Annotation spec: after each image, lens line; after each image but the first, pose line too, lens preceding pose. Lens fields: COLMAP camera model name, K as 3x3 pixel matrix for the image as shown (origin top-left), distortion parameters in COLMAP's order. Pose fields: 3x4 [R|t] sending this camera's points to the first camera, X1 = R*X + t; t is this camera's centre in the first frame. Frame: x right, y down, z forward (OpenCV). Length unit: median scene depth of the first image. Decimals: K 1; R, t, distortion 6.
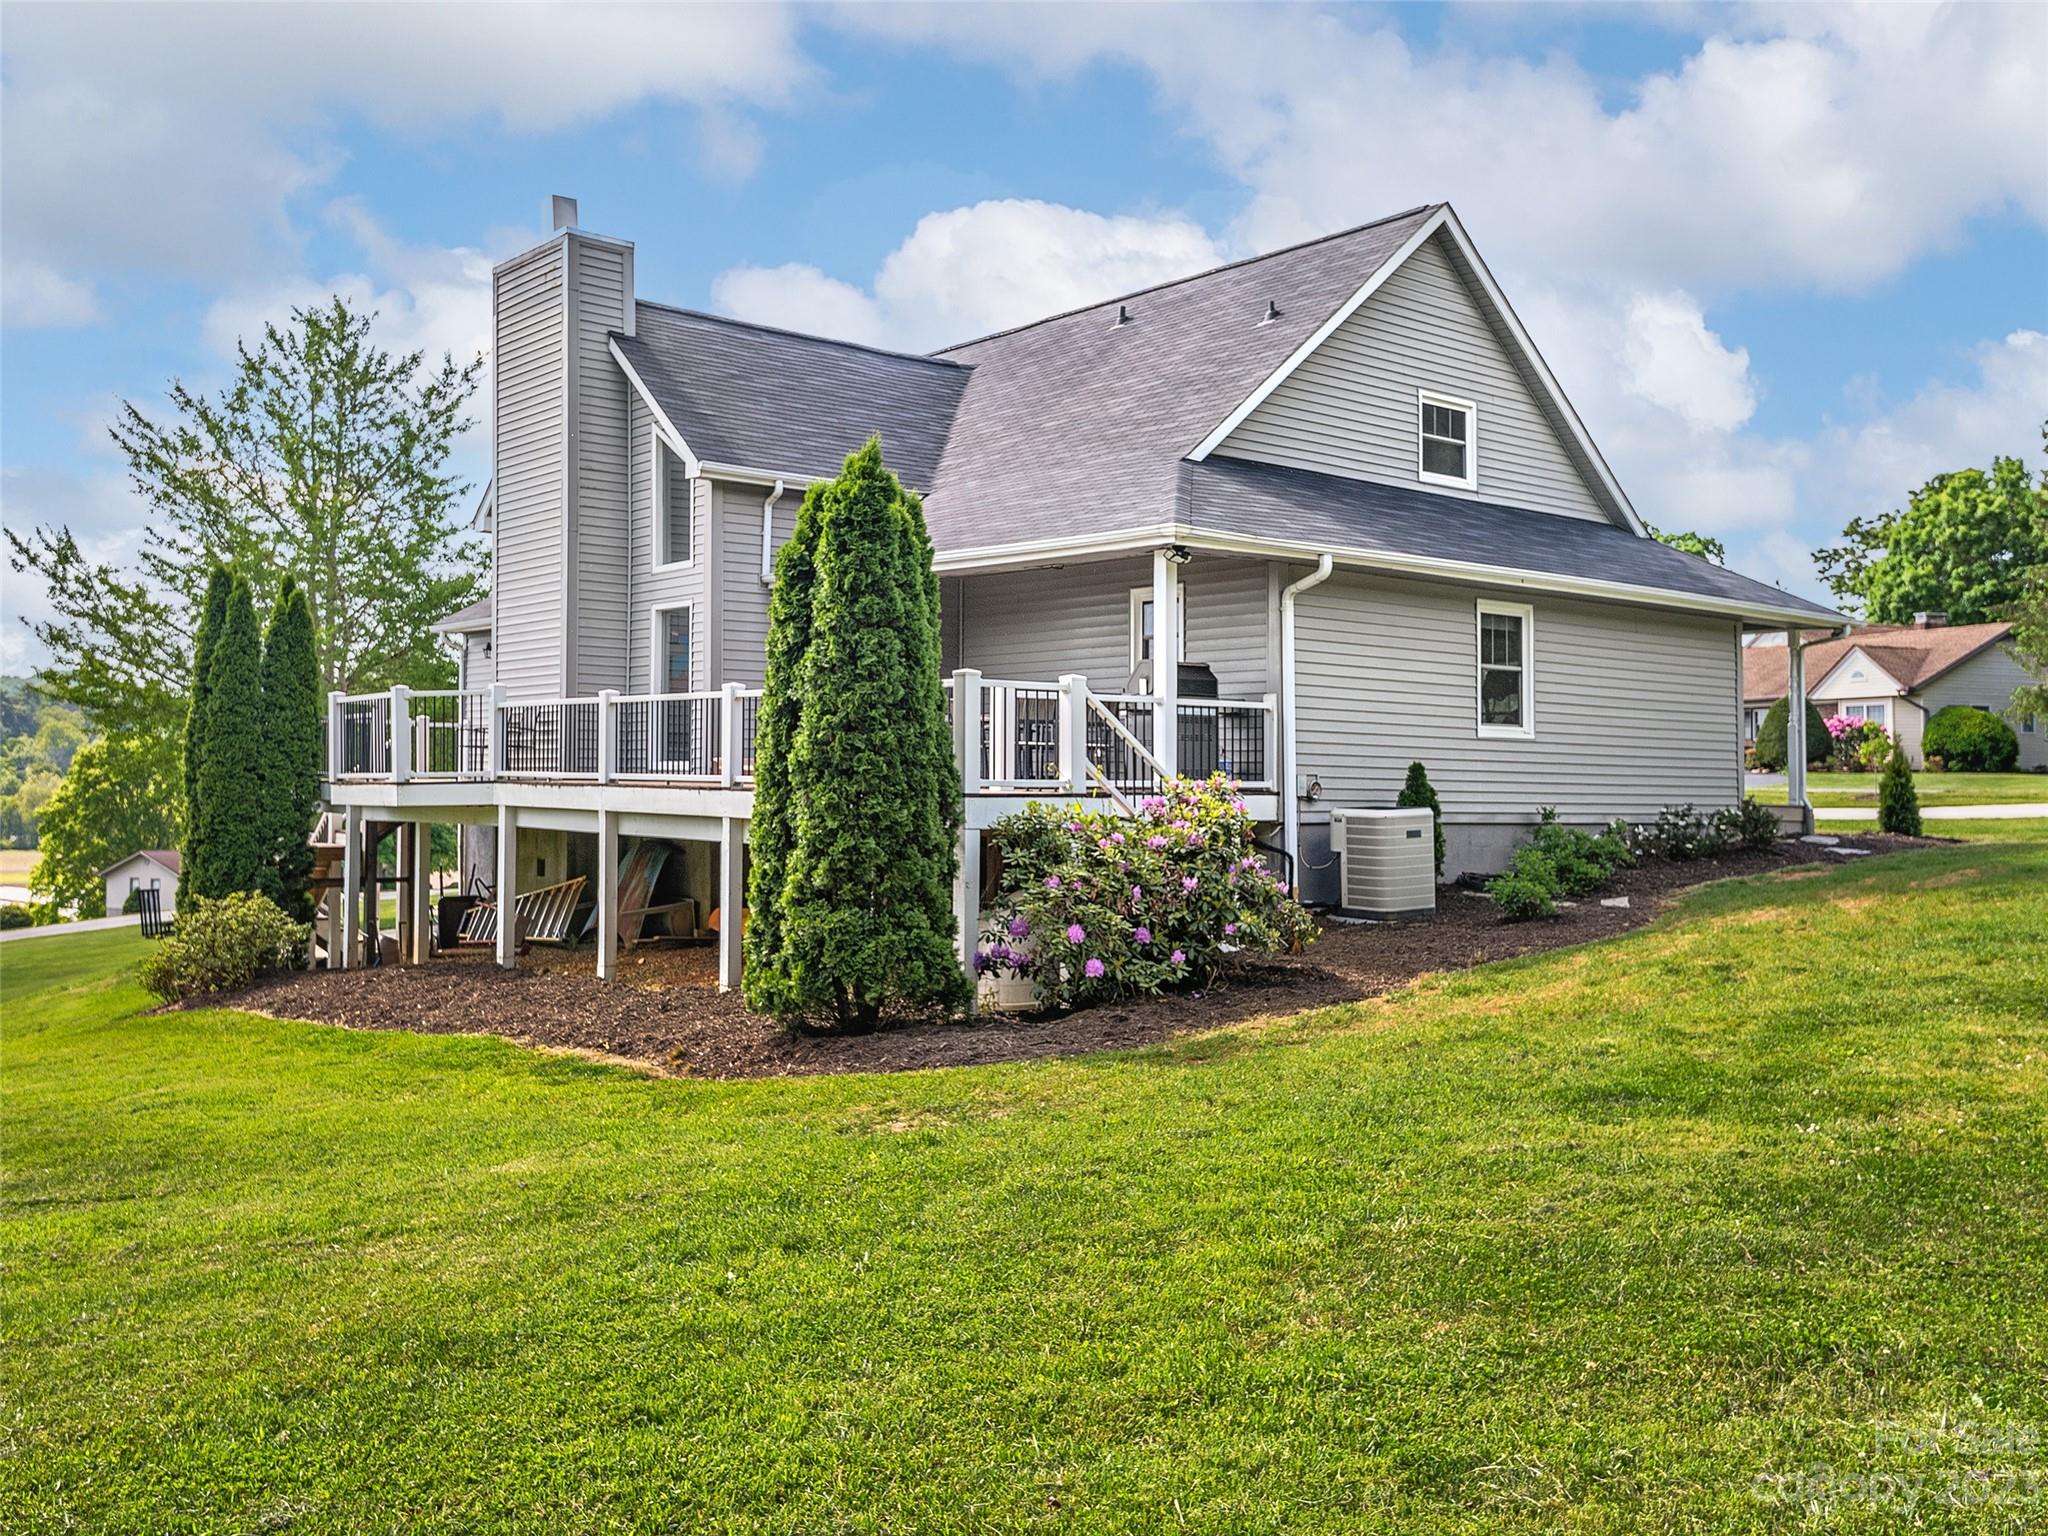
lens RADIAL K [[1809.8, 0, 1024.0], [0, 1809.8, 768.0], [0, 0, 1]] dist [0.011924, 0.222906]
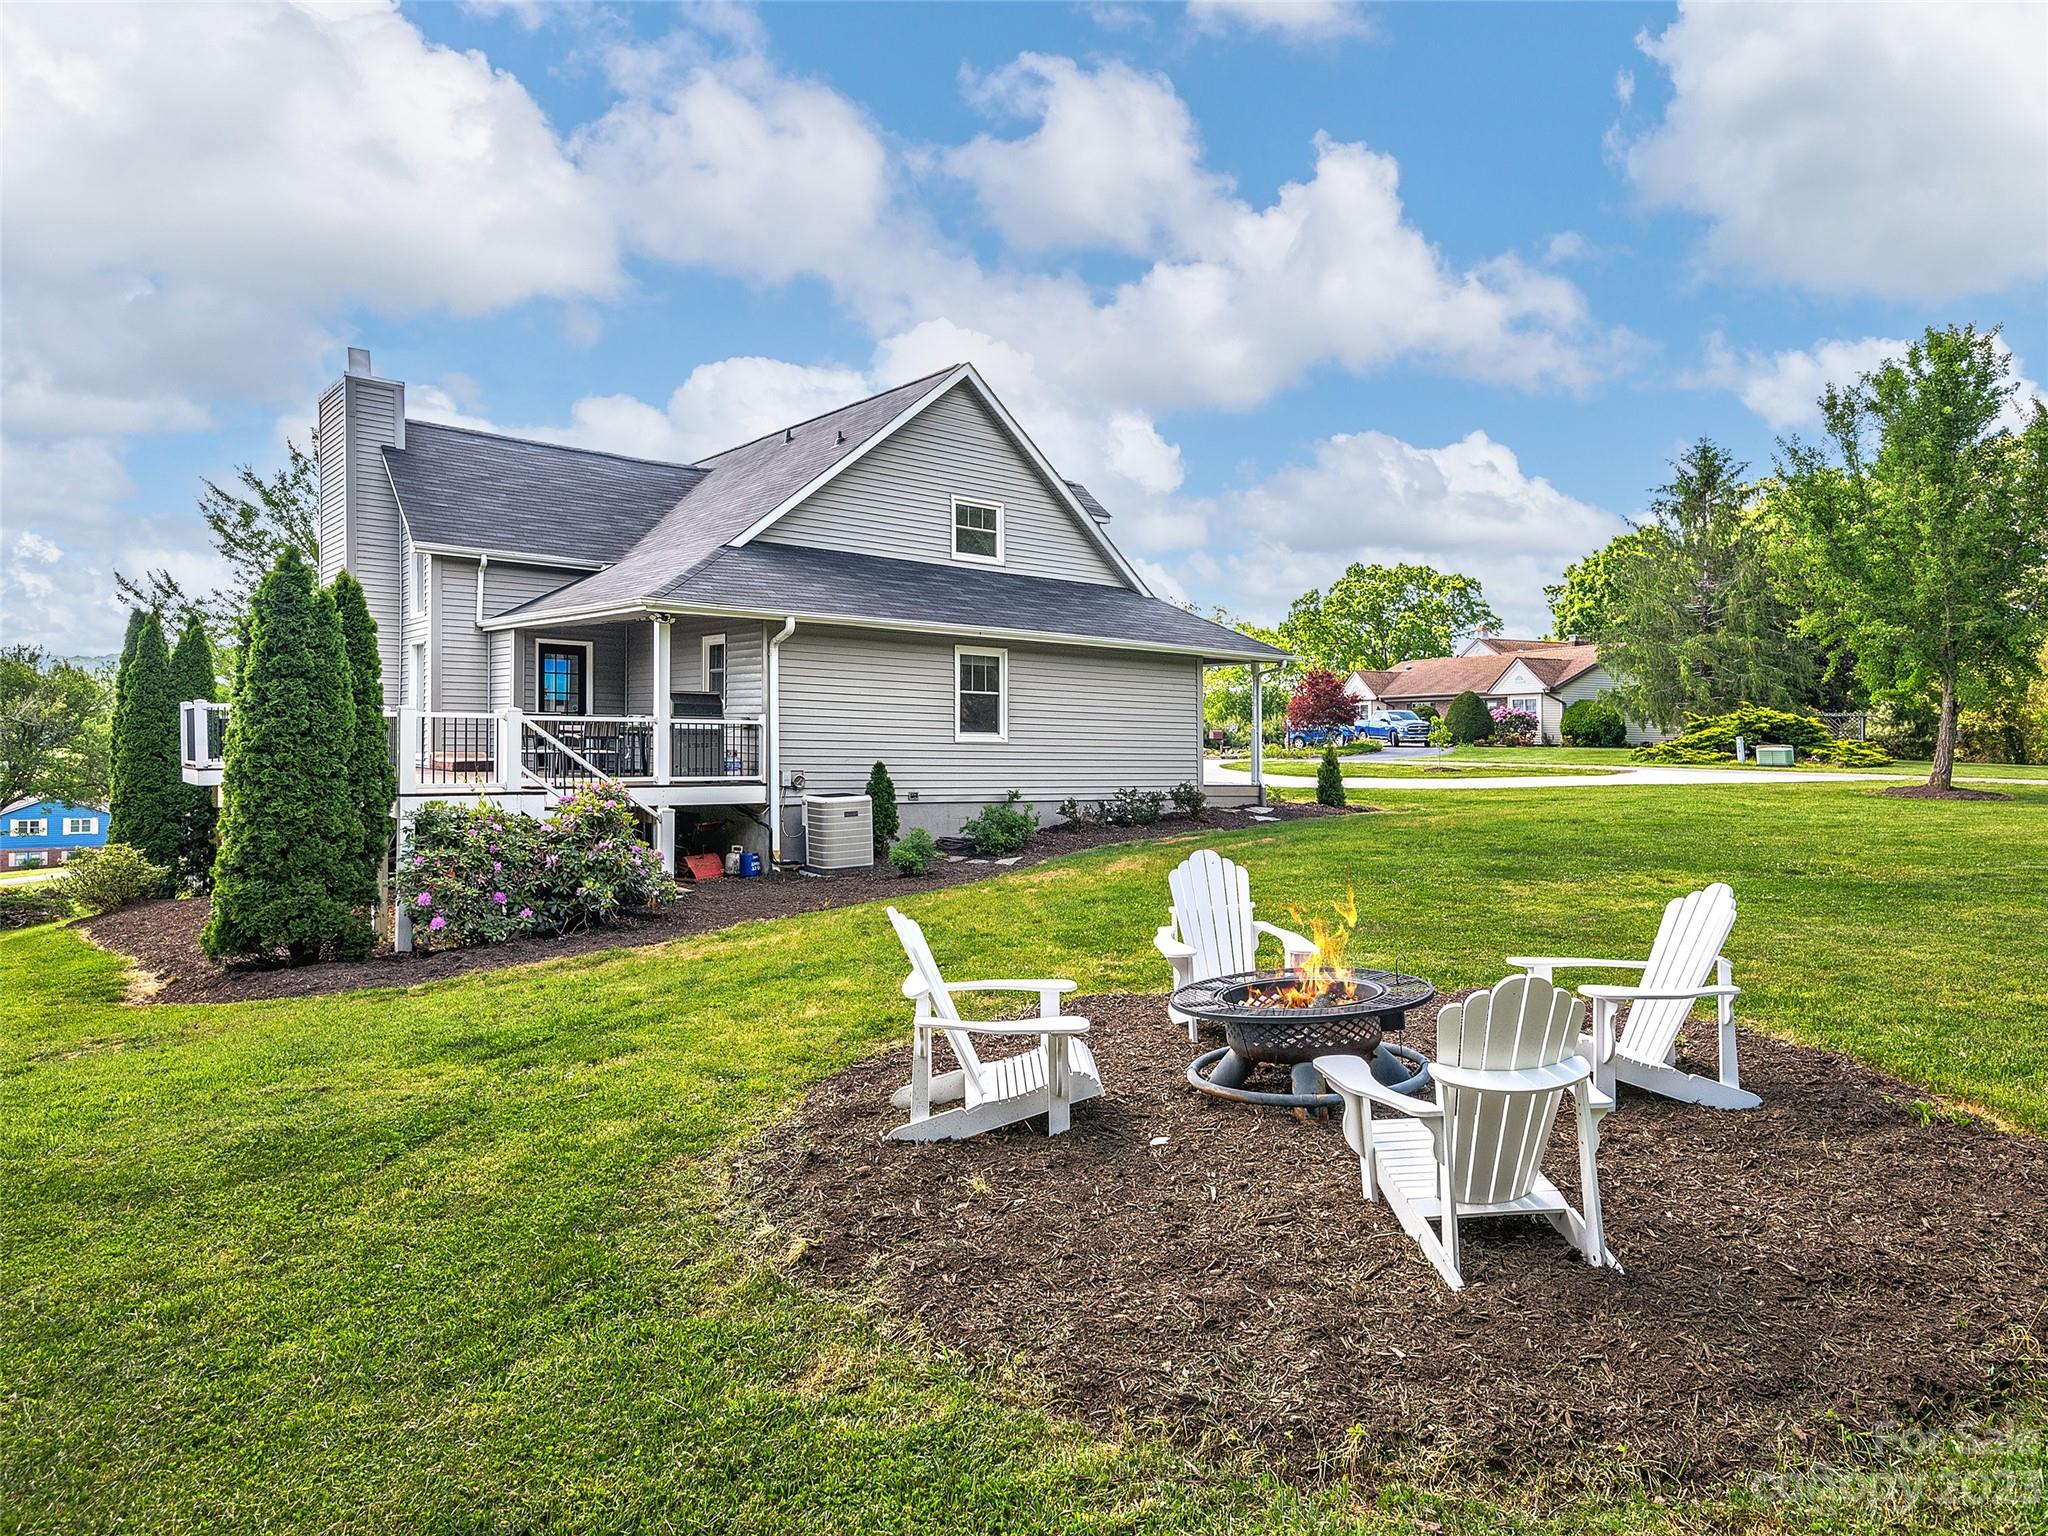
lens RADIAL K [[1270.2, 0, 1024.5], [0, 1270.2, 729.0], [0, 0, 1]] dist [0.047570, 0.000494]
pose [[0.999916, 0.005902, 0.011497, 0.264691], [-0.005855, 0.999974, -0.004146, -0.020950], [-0.011521, 0.004078, 0.999925, 0.001056]]
